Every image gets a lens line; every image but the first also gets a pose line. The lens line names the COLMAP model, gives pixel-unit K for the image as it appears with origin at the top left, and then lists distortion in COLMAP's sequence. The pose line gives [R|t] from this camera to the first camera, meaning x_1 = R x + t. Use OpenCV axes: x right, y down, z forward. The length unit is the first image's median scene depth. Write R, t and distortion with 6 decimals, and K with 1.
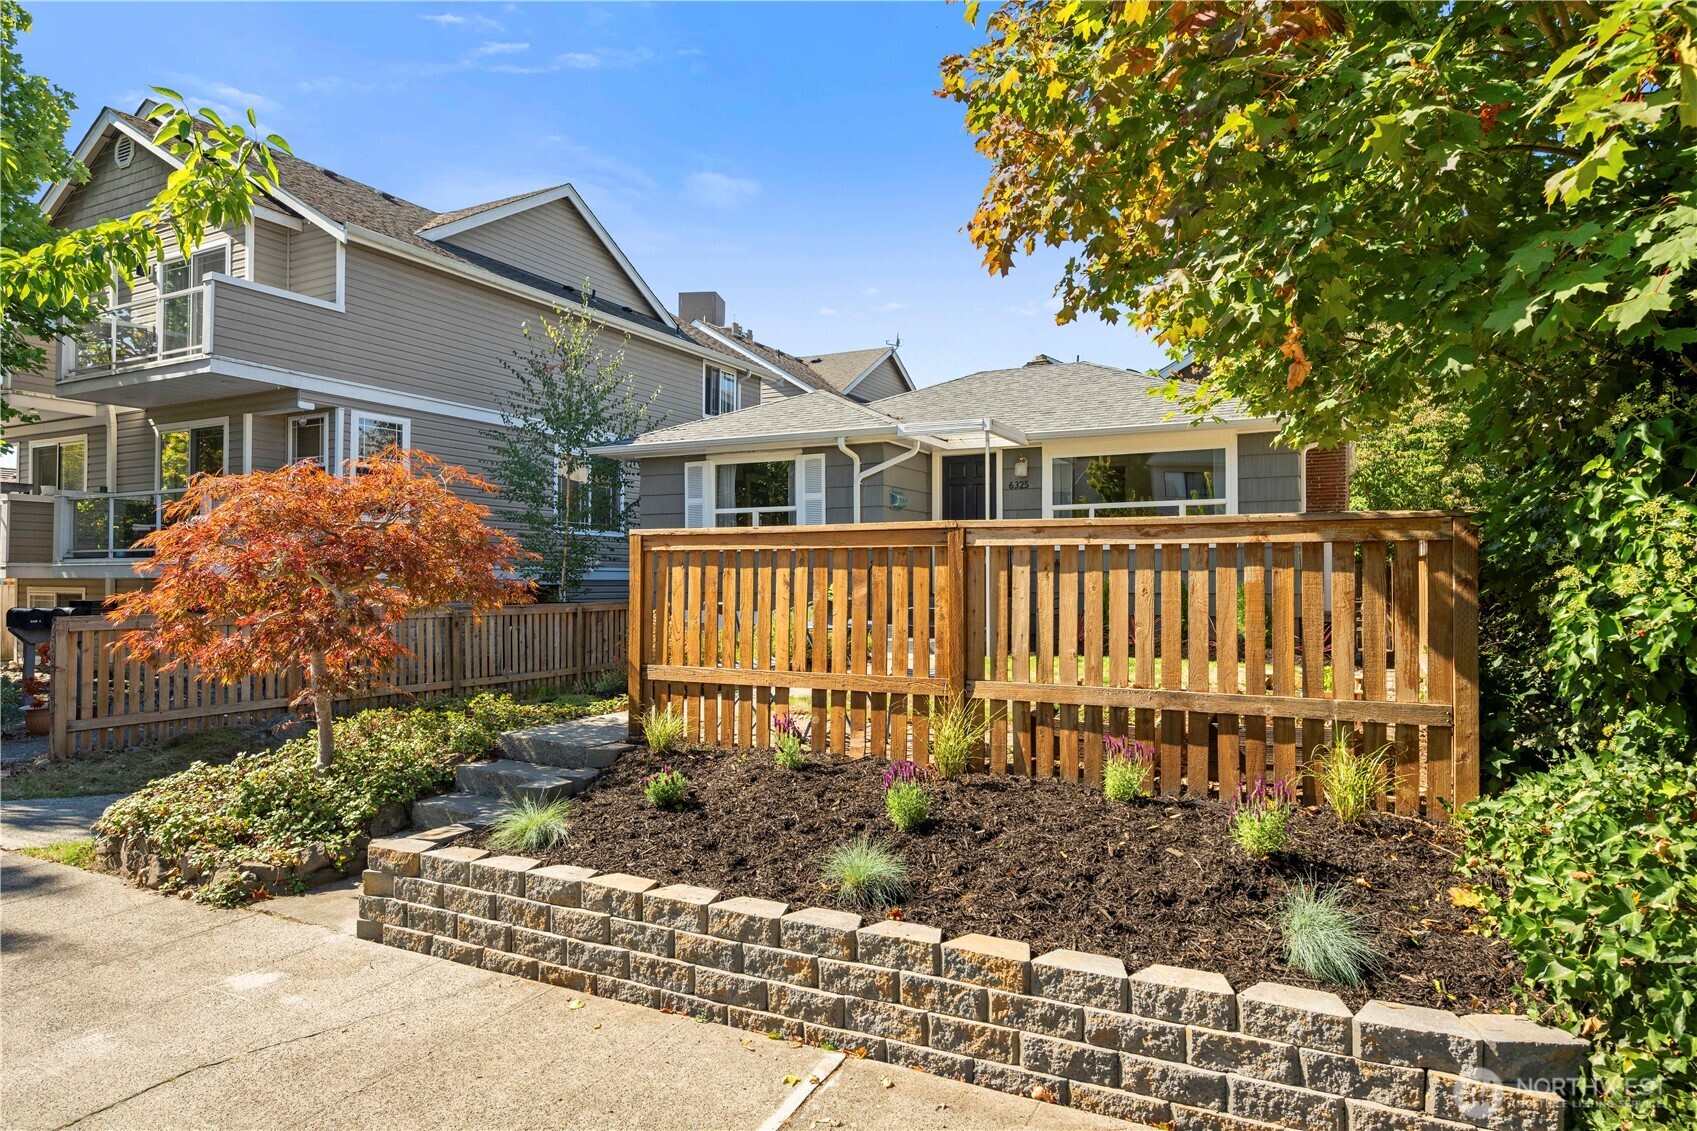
lens RADIAL K [[1013.0, 0, 848.5], [0, 1013.0, 565.5], [0, 0, 1]] dist [-0.005527, -0.000771]
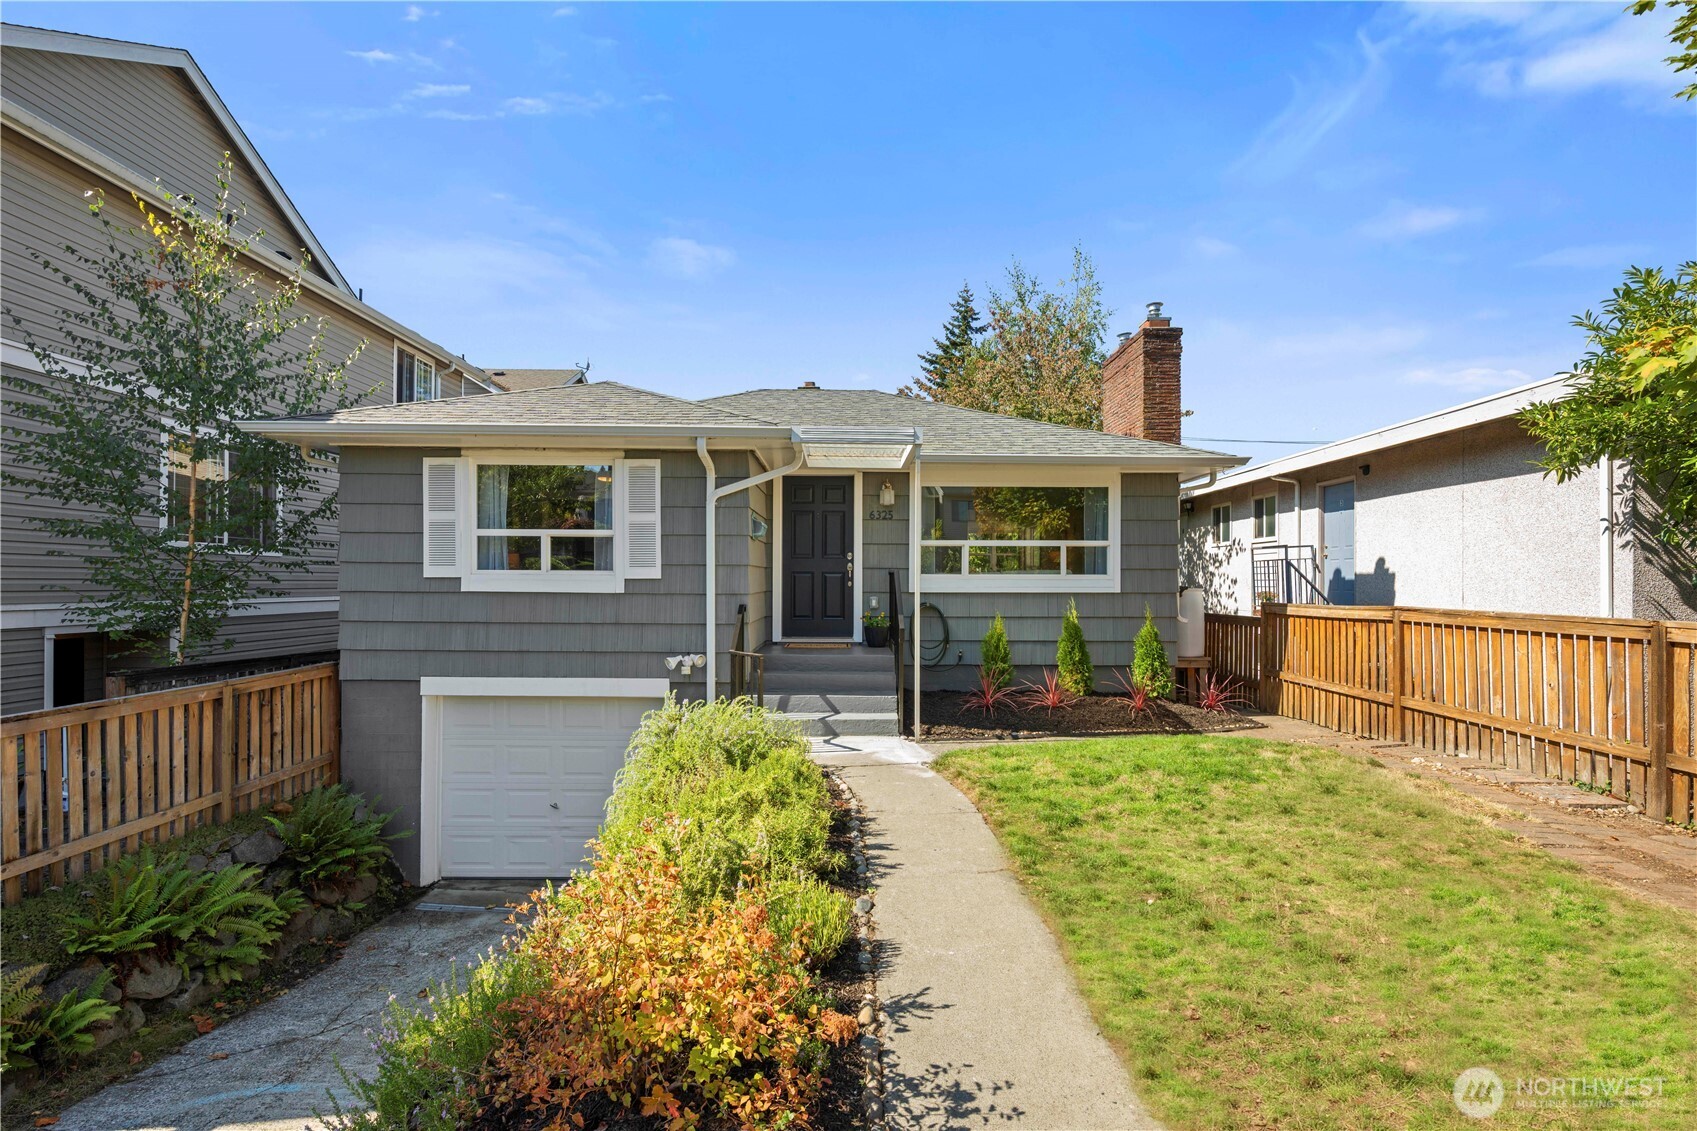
lens RADIAL K [[737.9, 0, 853.5], [0, 737.9, 582.9], [0, 0, 1]] dist [0.002172, 0.000685]
pose [[0.885401, 0.003035, 0.464819, -0.133544], [-0.012515, 0.999772, 0.017311, -0.030080], [-0.464660, -0.021144, 0.885237, 0.422886]]
